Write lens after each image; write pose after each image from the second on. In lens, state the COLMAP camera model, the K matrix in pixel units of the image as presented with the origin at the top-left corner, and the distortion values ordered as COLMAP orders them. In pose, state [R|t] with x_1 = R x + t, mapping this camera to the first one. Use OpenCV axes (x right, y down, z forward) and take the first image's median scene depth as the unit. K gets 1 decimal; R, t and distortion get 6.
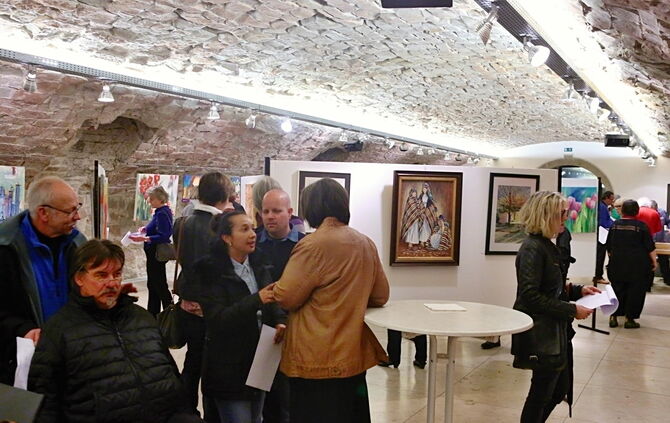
lens RADIAL K [[661.2, 0, 335.5], [0, 661.2, 215.1], [0, 0, 1]] dist [-0.031840, 0.000000]
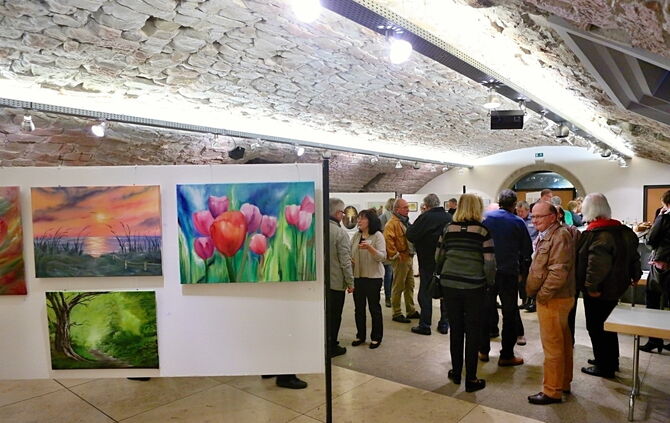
lens RADIAL K [[468.6, 0, 331.3], [0, 468.6, 223.8], [0, 0, 1]] dist [-0.102504, 0.072794]
pose [[0.981884, -0.020913, -0.188324, 0.460470], [0.022379, 0.999734, 0.005659, -0.014586], [0.188156, -0.009770, 0.982091, 0.670568]]
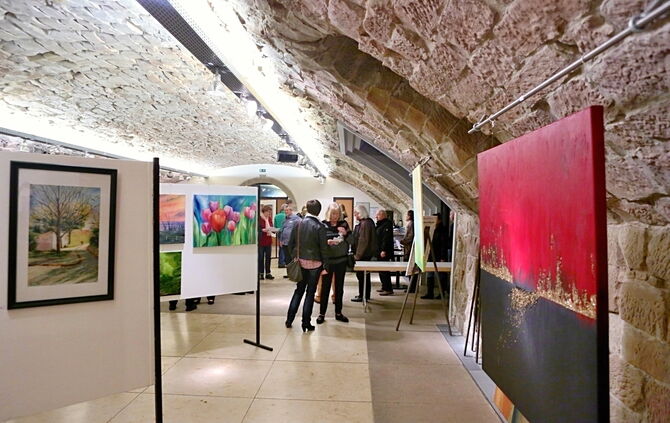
lens RADIAL K [[468.6, 0, 337.6], [0, 468.6, 212.3], [0, 0, 1]] dist [-0.102504, 0.072794]
pose [[0.891851, -0.013206, 0.452137, 0.194873], [0.022207, 0.999647, -0.014605, -0.006283], [-0.451784, 0.023066, 0.891829, 0.344509]]
